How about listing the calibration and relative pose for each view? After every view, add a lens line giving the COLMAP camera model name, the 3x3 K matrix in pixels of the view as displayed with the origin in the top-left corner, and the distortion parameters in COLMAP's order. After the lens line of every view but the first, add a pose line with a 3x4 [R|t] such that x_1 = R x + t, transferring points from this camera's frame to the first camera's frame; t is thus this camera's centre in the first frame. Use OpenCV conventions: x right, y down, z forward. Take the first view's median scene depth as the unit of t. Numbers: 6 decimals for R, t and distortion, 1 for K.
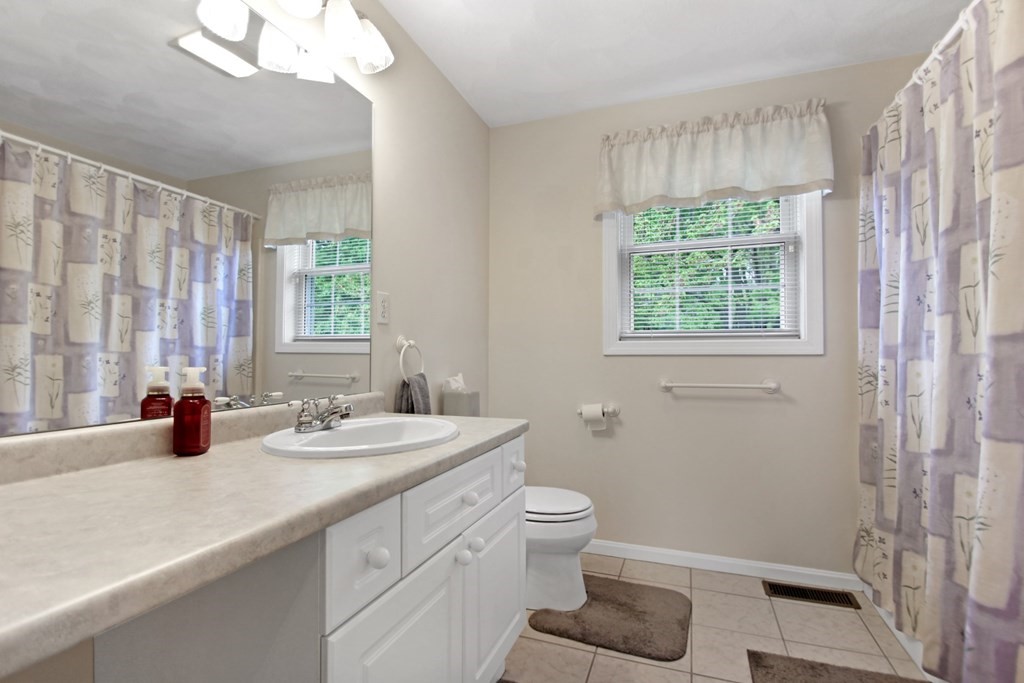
lens RADIAL K [[493.6, 0, 512.0], [0, 493.6, 341.5], [0, 0, 1]] dist [-0.000779, -0.000581]
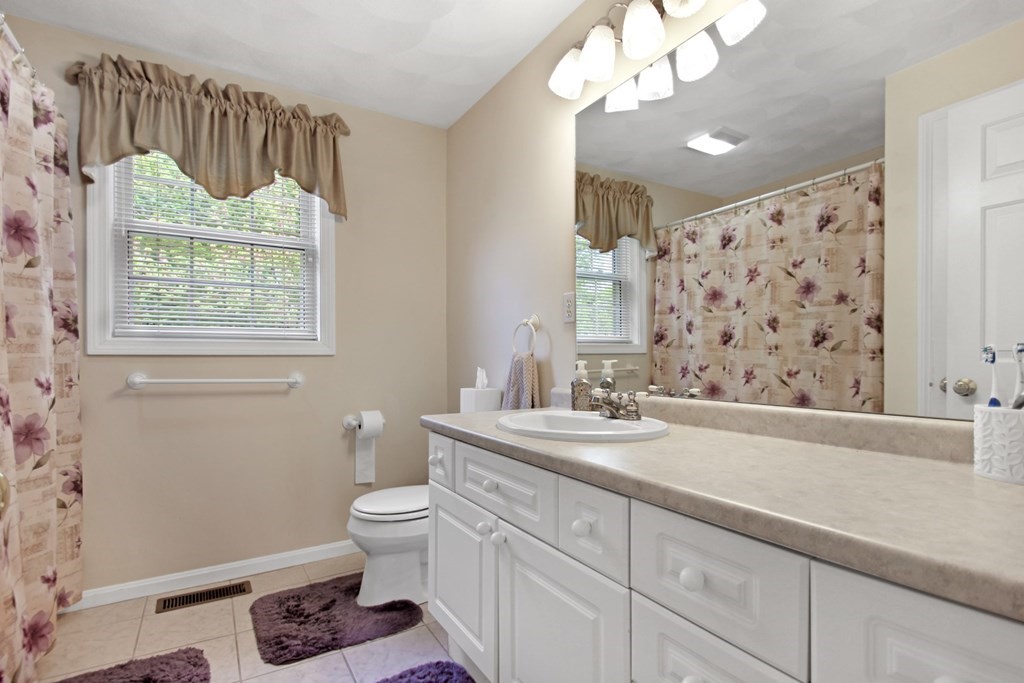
lens RADIAL K [[482.3, 0, 509.5], [0, 482.3, 363.1], [0, 0, 1]] dist [-0.000484, -0.000374]
pose [[-0.612820, 0.004617, -0.790209, 0.747896], [0.025968, 0.999561, -0.014298, 0.027737], [0.789796, -0.029282, -0.612670, 1.128740]]
